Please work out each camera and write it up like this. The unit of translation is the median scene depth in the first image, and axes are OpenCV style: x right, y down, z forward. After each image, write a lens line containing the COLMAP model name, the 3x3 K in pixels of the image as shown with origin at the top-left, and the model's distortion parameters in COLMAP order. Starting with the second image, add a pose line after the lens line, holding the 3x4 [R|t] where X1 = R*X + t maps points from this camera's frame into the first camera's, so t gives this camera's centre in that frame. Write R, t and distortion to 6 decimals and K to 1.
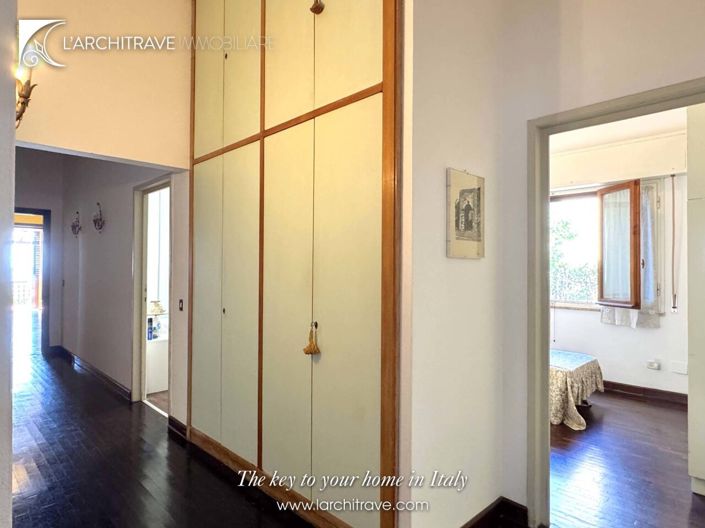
lens RADIAL K [[427.6, 0, 353.2], [0, 427.6, 265.8], [0, 0, 1]] dist [-0.000262, -0.005142]
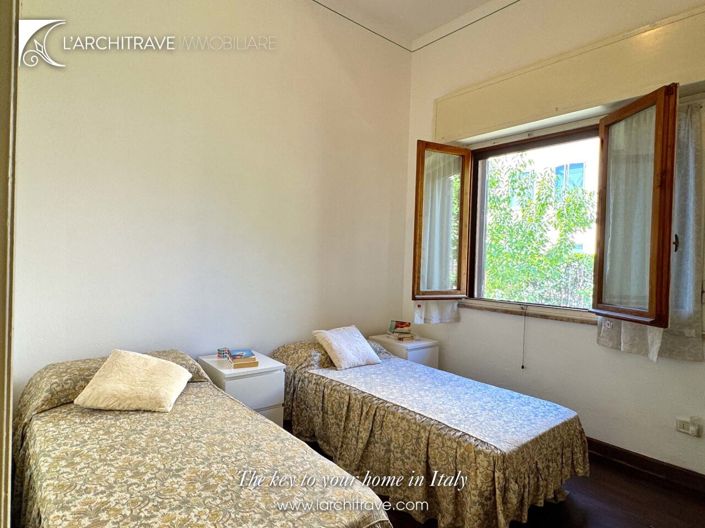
lens RADIAL K [[405.7, 0, 351.1], [0, 405.7, 260.9], [0, 0, 1]] dist [-0.003470, 0.002304]
pose [[0.996019, 0.035076, -0.081946, 0.302194], [-0.034243, 0.999347, 0.011560, 0.023790], [0.082298, -0.008708, 0.996570, 0.440818]]
